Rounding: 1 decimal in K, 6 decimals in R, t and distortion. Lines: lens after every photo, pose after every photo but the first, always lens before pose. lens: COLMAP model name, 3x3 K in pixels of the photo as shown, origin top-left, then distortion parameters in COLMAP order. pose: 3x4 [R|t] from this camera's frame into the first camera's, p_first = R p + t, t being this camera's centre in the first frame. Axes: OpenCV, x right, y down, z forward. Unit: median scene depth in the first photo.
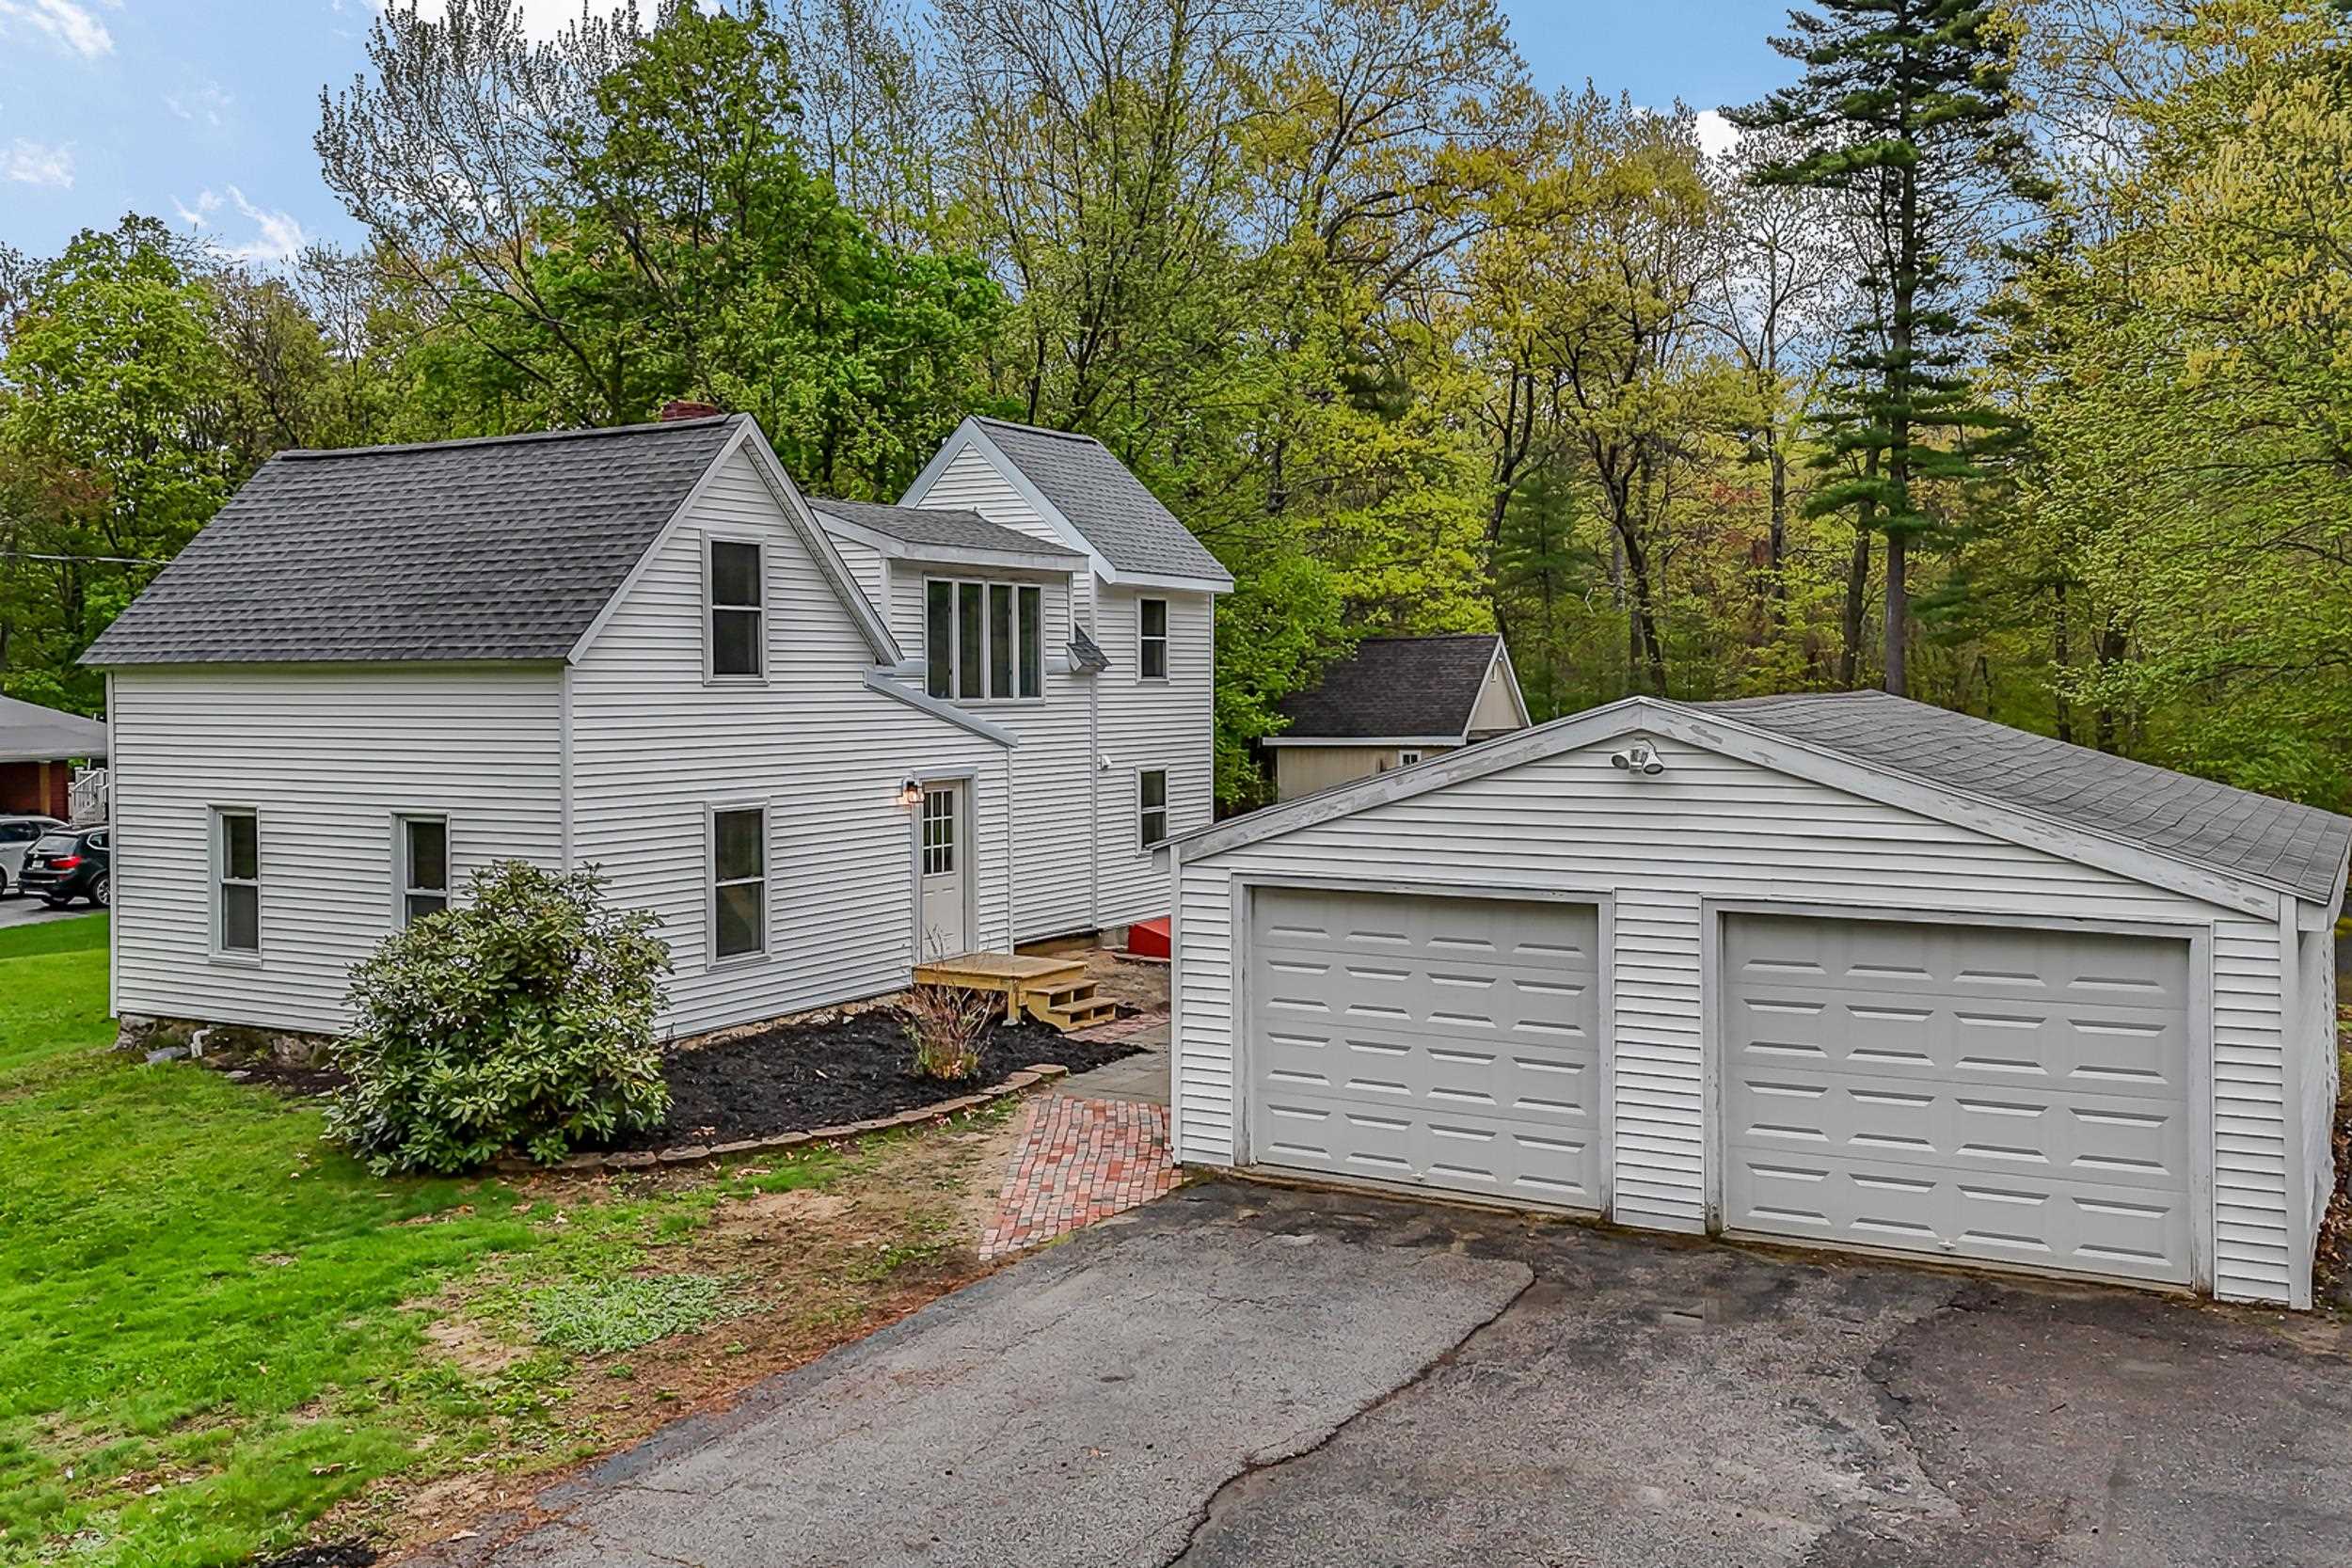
lens RADIAL K [[2066.7, 0, 1169.8], [0, 2066.7, 798.1], [0, 0, 1]] dist [0.196065, -0.184793]
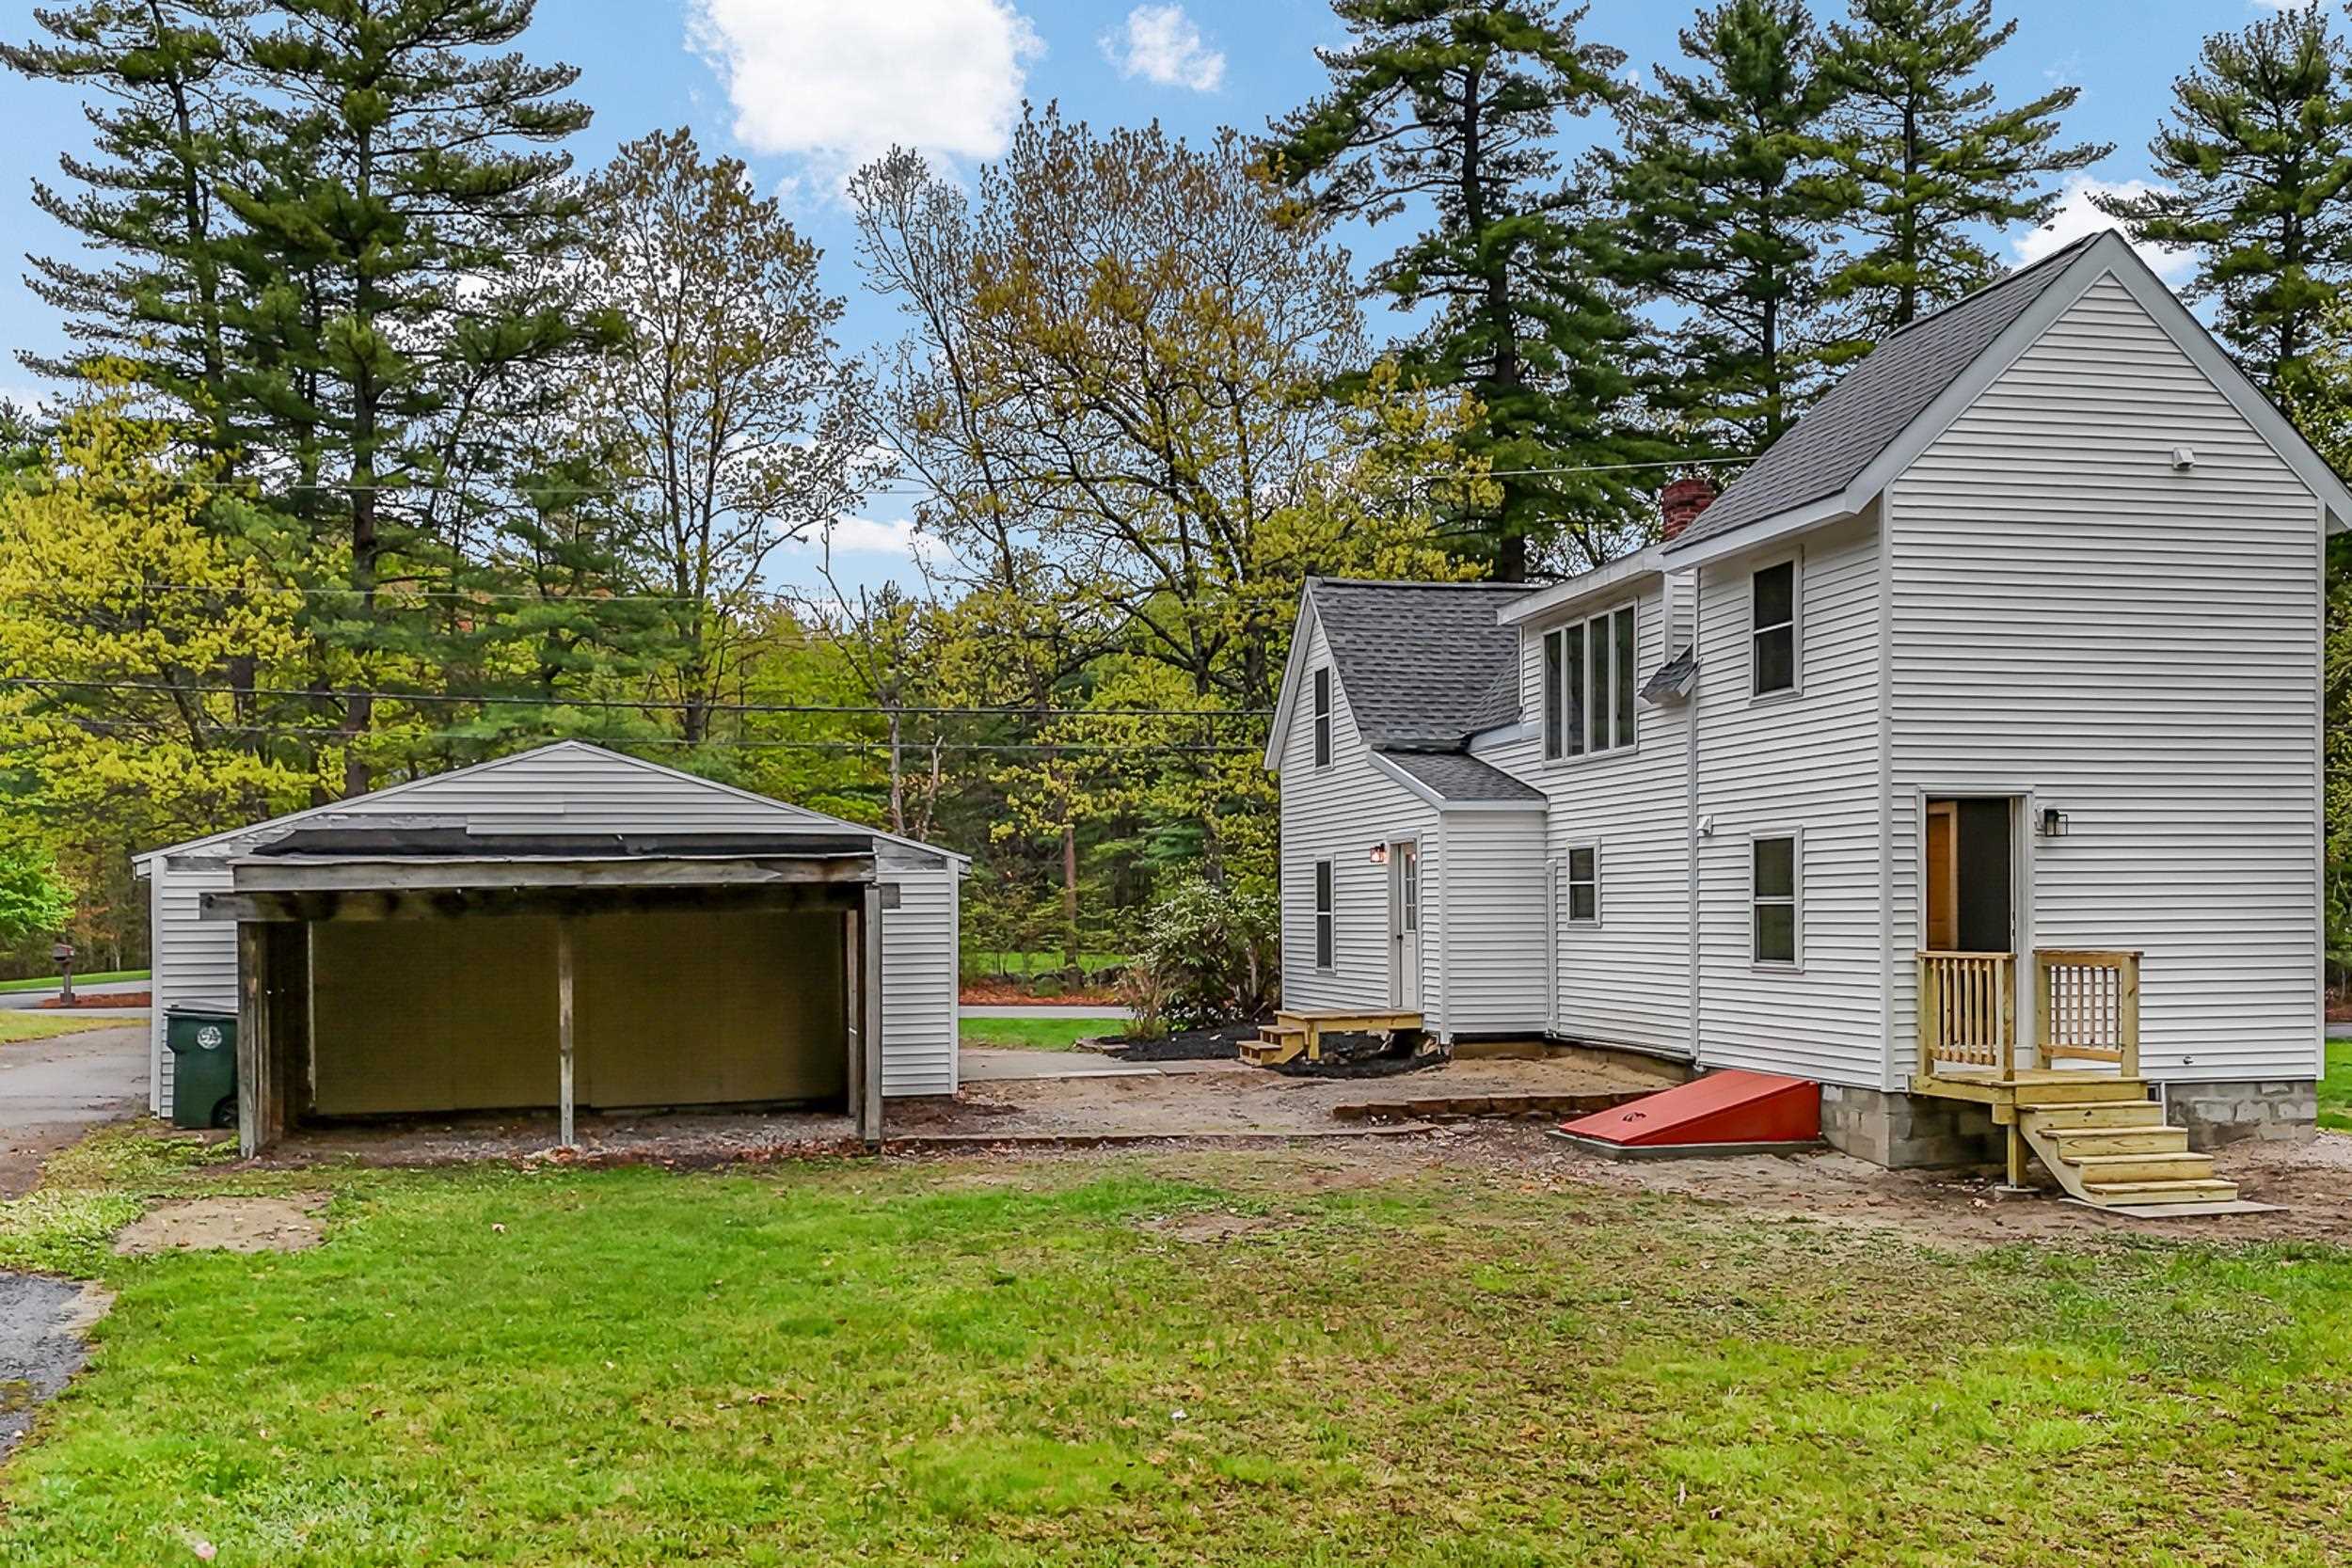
lens RADIAL K [[2073.6, 0, 1177.2], [0, 2073.6, 979.8], [0, 0, 1]] dist [0.058631, 0.006223]
pose [[-0.708349, 0.033522, -0.705066, 0.610308], [-0.029844, 0.996556, 0.077364, -0.015144], [0.705231, 0.075843, -0.704909, 1.415721]]
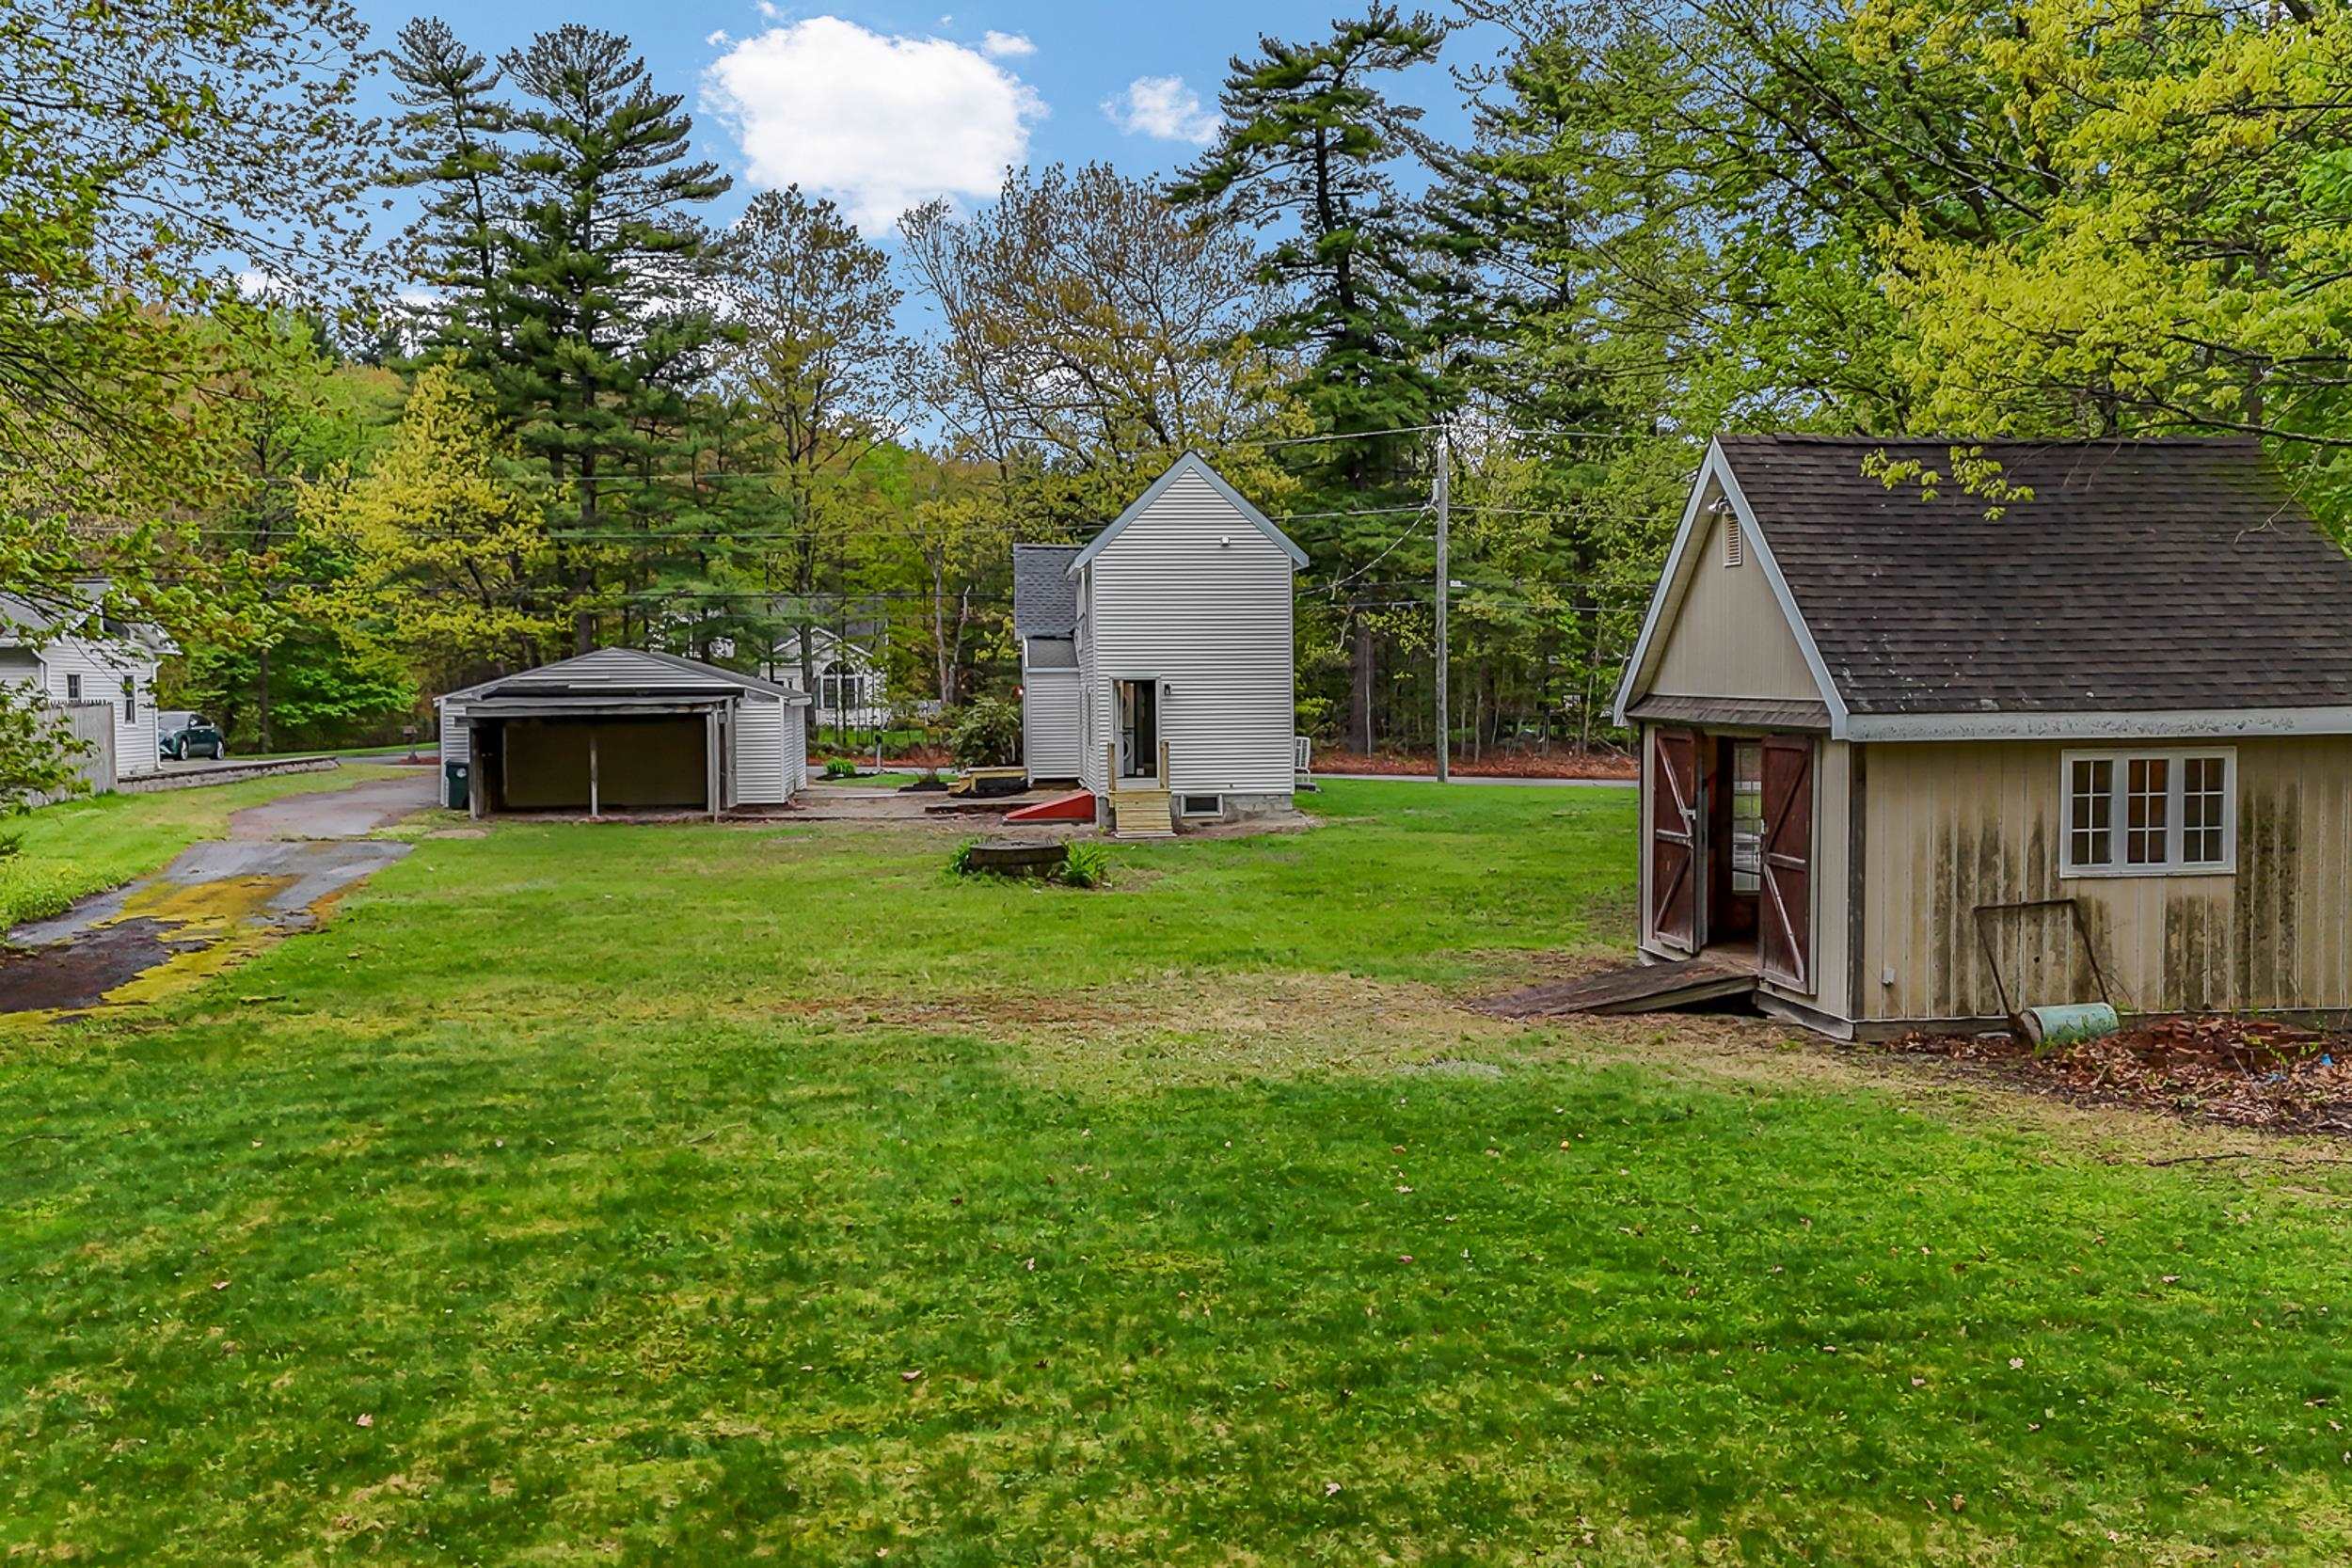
lens RADIAL K [[2066.7, 0, 1169.8], [0, 2066.7, 798.1], [0, 0, 1]] dist [0.196065, -0.184793]
pose [[-0.801989, 0.043966, -0.595719, 0.893366], [-0.023140, 0.994252, 0.104531, -0.100672], [0.596891, 0.097617, -0.796362, 2.361239]]
